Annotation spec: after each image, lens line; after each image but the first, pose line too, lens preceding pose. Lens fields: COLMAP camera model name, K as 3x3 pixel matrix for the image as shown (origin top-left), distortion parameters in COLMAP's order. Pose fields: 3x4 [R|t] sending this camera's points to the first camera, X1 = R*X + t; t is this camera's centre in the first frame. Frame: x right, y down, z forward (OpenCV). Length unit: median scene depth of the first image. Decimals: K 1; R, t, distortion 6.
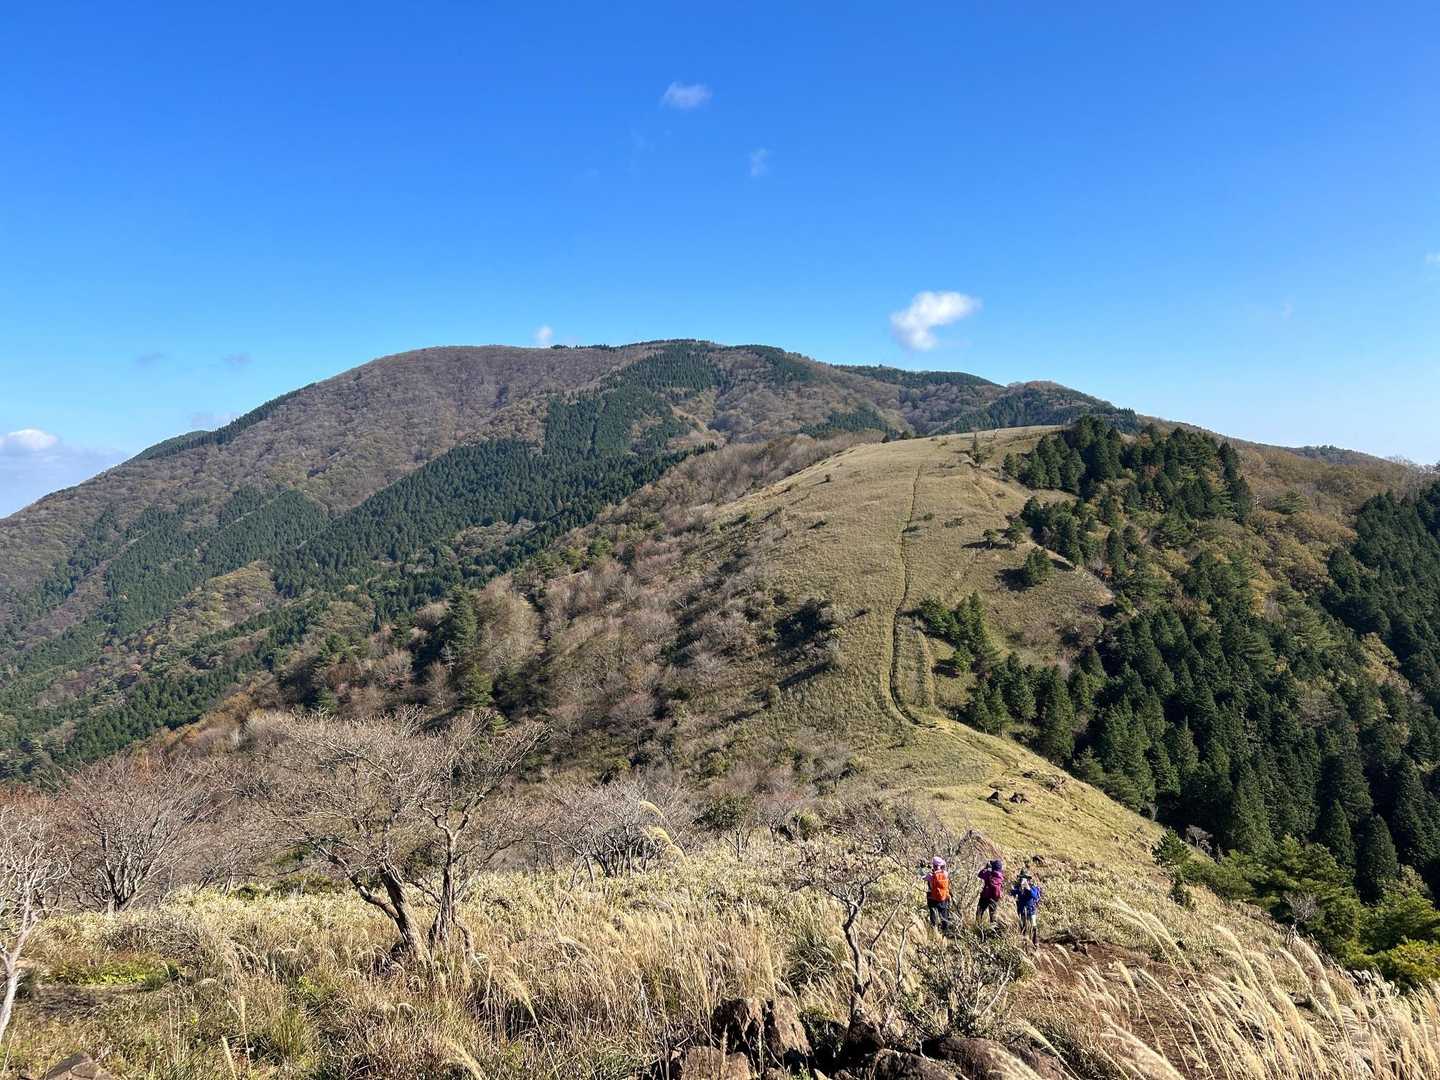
lens RADIAL K [[1100.2, 0, 728.7], [0, 1100.2, 540.8], [0, 0, 1]] dist [0.100684, -0.111136]
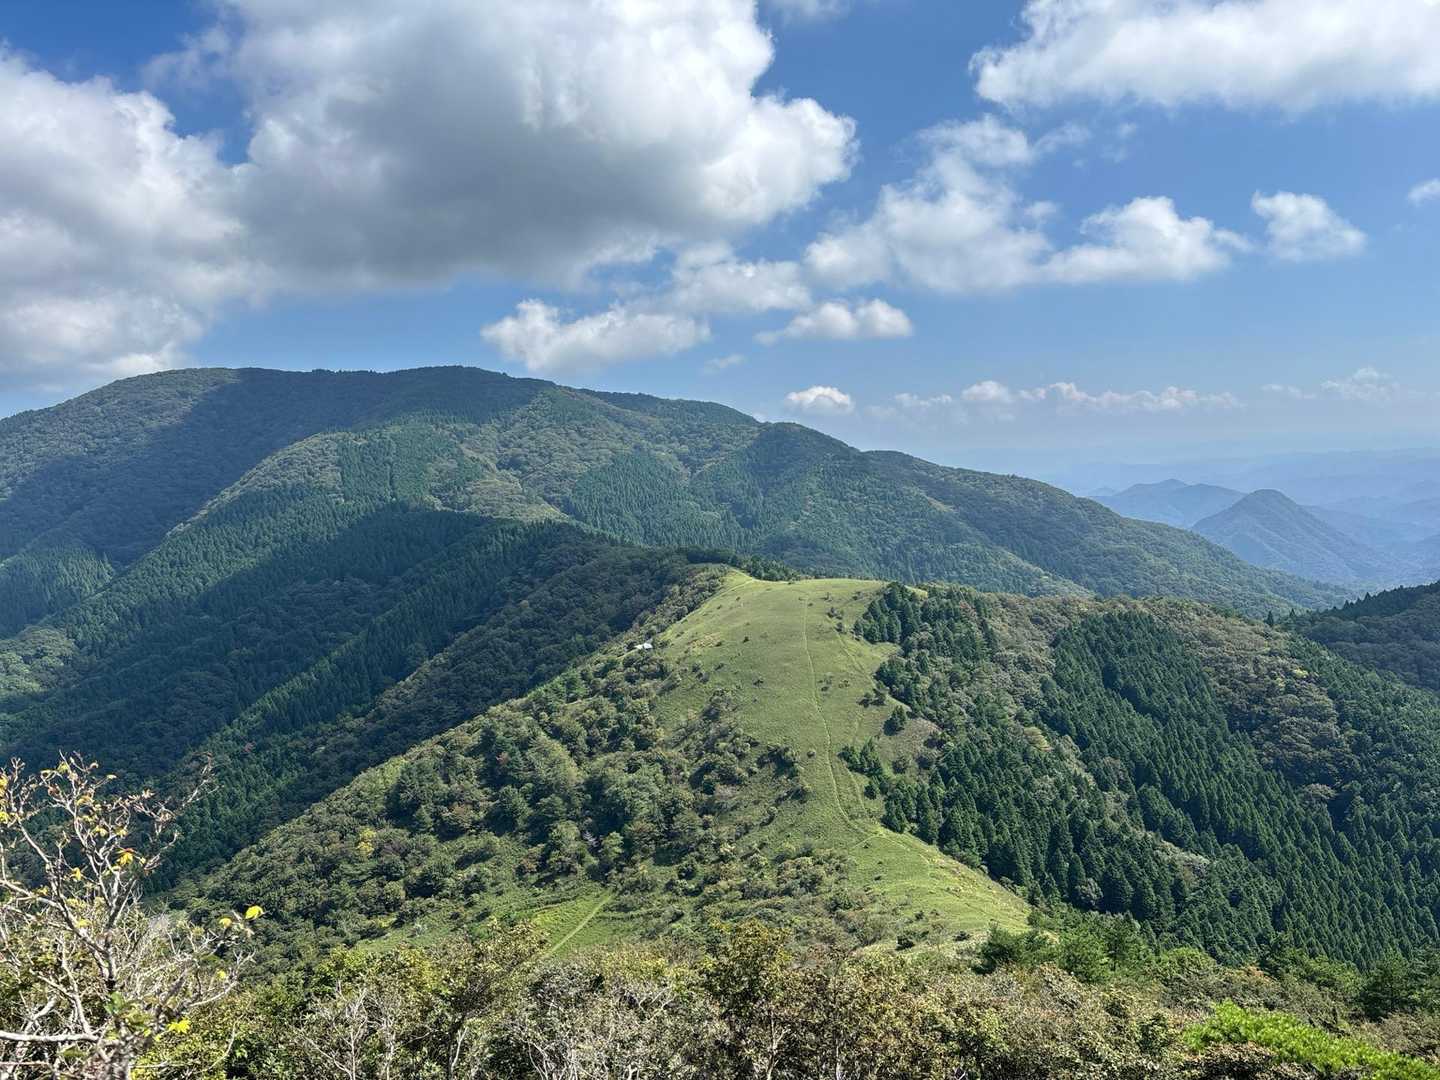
lens RADIAL K [[1100.2, 0, 728.7], [0, 1100.2, 540.8], [0, 0, 1]] dist [0.100684, -0.111136]
pose [[0.969533, -0.028132, 0.243339, -0.335413], [0.023744, 0.999499, 0.020948, -0.250487], [-0.243806, -0.014532, 0.969715, -0.524281]]
